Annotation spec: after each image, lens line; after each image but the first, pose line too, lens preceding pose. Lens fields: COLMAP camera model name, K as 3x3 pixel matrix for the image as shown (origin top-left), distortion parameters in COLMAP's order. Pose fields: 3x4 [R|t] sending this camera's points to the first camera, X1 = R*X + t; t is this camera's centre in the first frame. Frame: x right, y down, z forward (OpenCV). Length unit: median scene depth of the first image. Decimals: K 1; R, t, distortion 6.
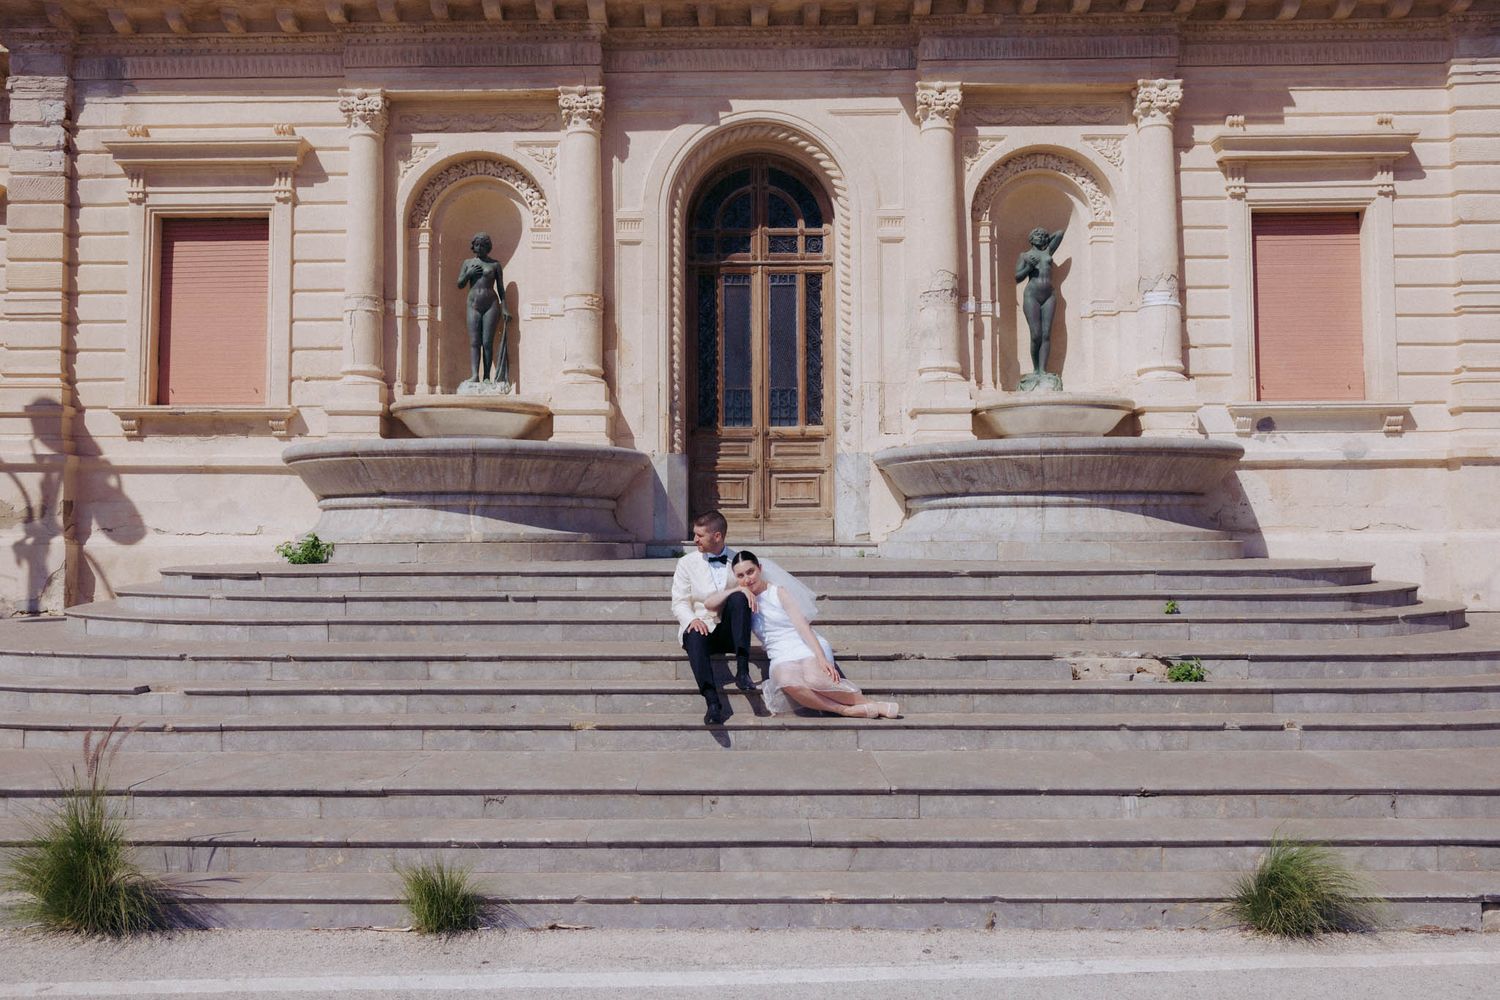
lens RADIAL K [[1276.7, 0, 750.0], [0, 1276.7, 500.0], [0, 0, 1]] dist [0.003303, 0.000398]
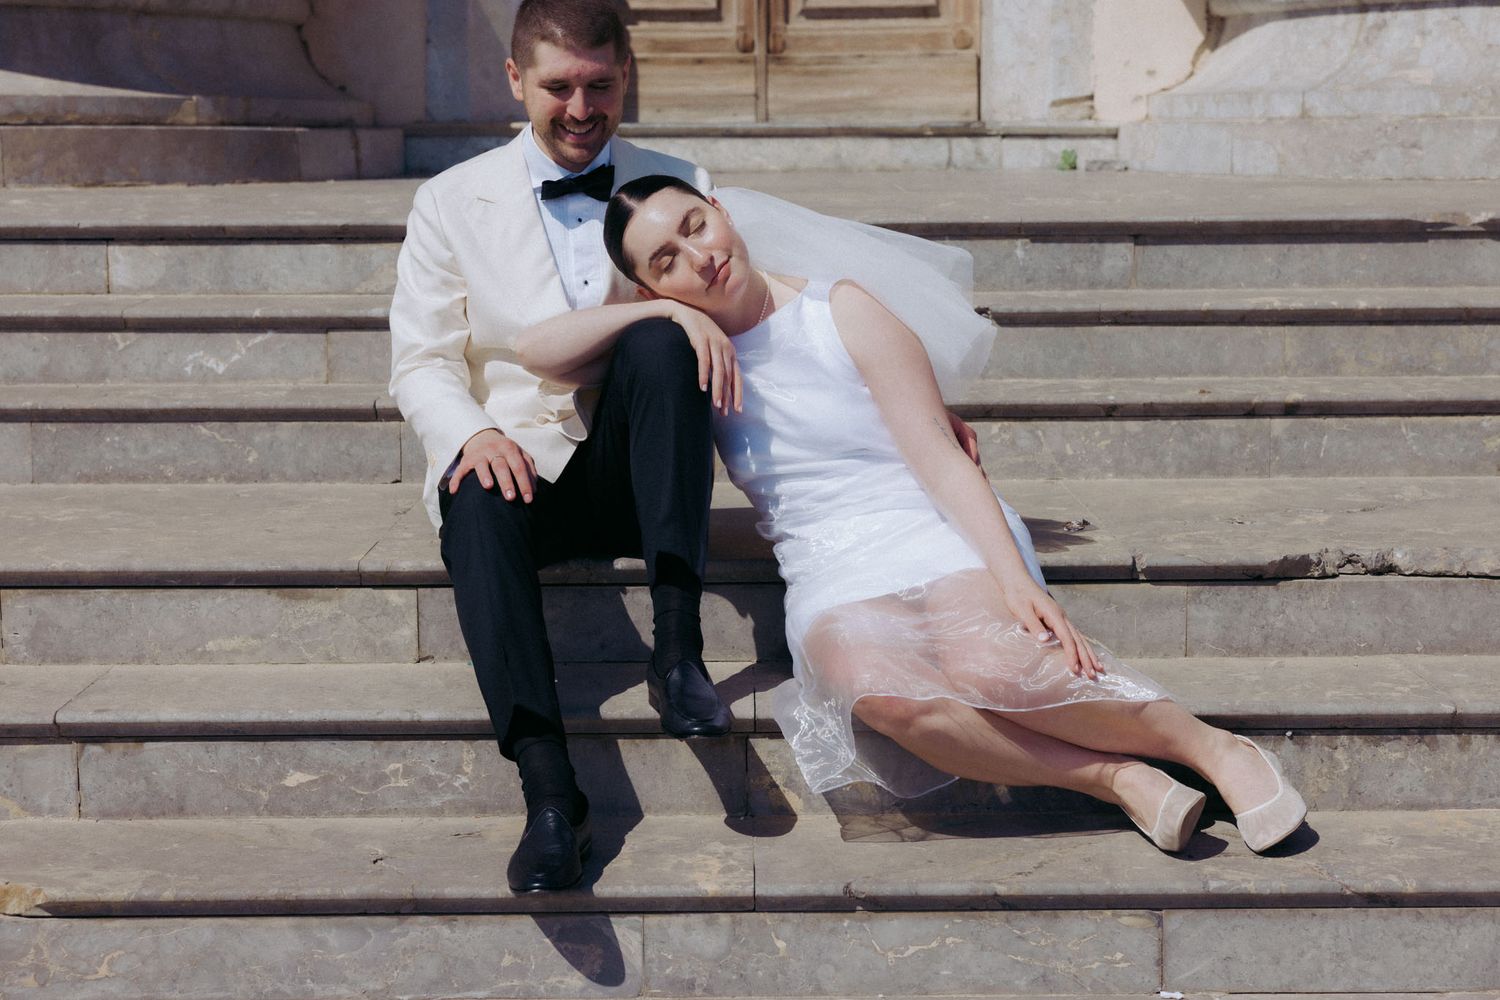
lens RADIAL K [[3772.9, 0, 750.0], [0, 3772.9, 500.0], [0, 0, 1]] dist [0.146866, 0.595401]
pose [[0.999975, -0.004317, 0.005671, 0.003695], [0.003536, 0.991360, 0.131121, 0.010623], [-0.006188, -0.131097, 0.991350, 0.258906]]
